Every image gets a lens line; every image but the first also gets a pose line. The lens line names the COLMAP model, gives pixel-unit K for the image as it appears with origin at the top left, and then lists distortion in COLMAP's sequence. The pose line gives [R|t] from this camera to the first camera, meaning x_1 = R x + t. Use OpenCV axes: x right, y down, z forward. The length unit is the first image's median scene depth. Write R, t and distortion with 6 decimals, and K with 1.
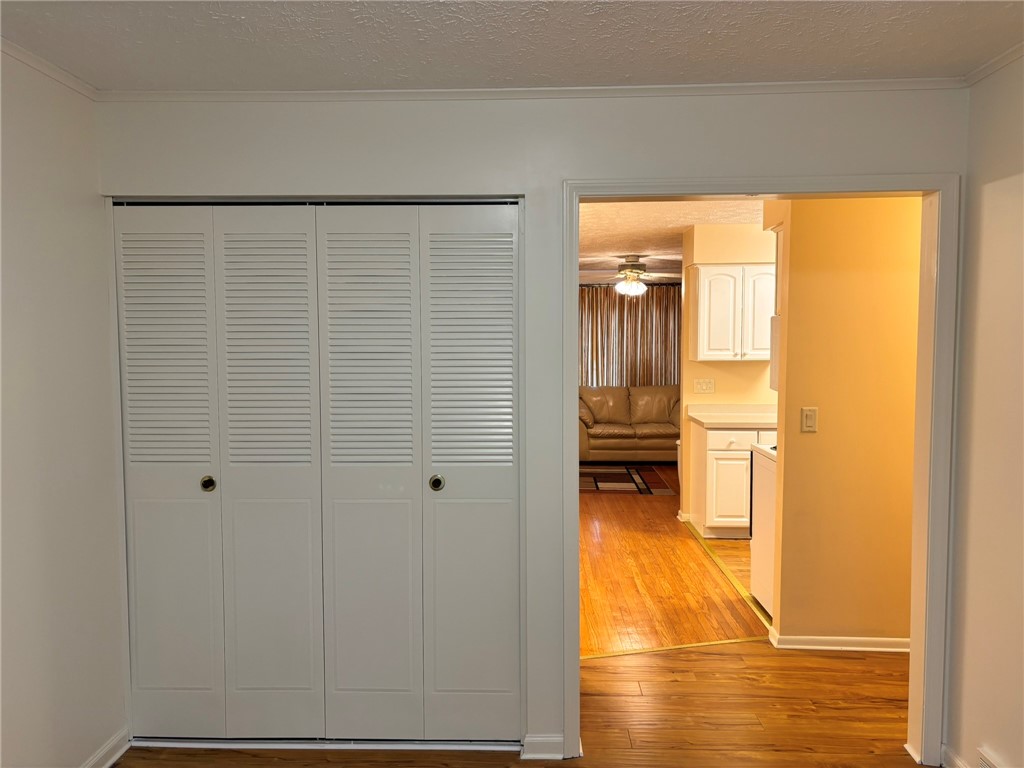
lens RADIAL K [[773.8, 0, 511.0], [0, 773.8, 383.3], [0, 0, 1]] dist [0.008888, 0.002473]
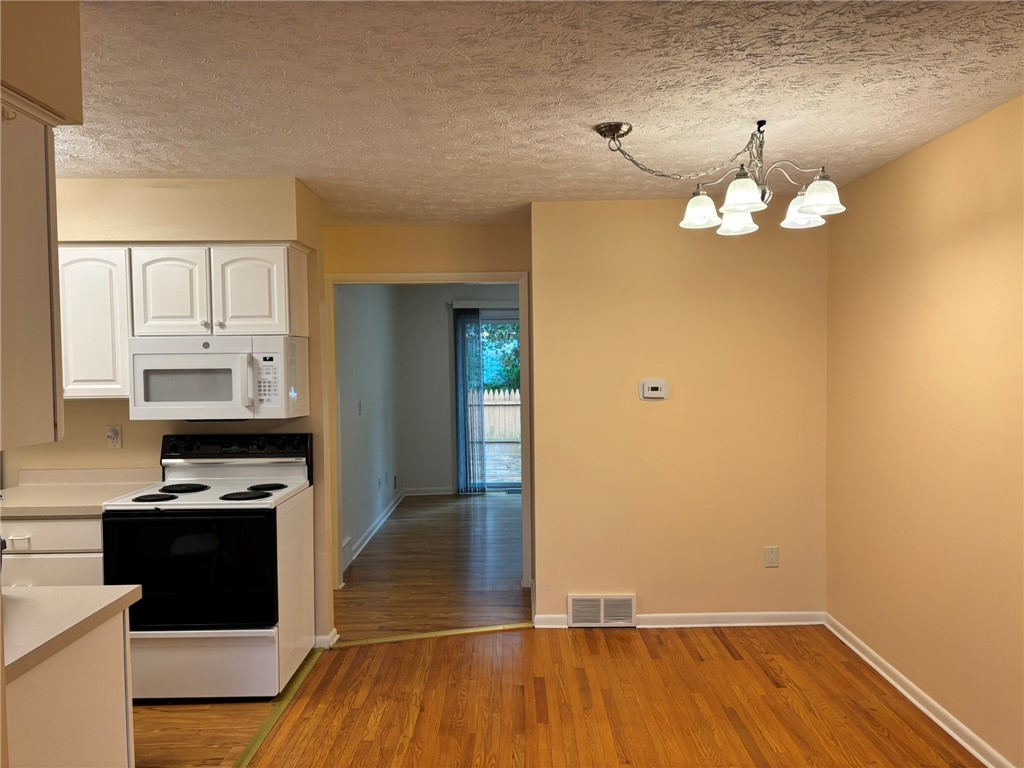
lens RADIAL K [[773.8, 0, 512.8], [0, 773.8, 384.8], [0, 0, 1]] dist [0.008888, 0.002473]
pose [[-0.999580, 0.014757, -0.024944, 0.119270], [0.012231, 0.995057, 0.098549, -0.135419], [0.026275, 0.098202, -0.994820, 2.202232]]
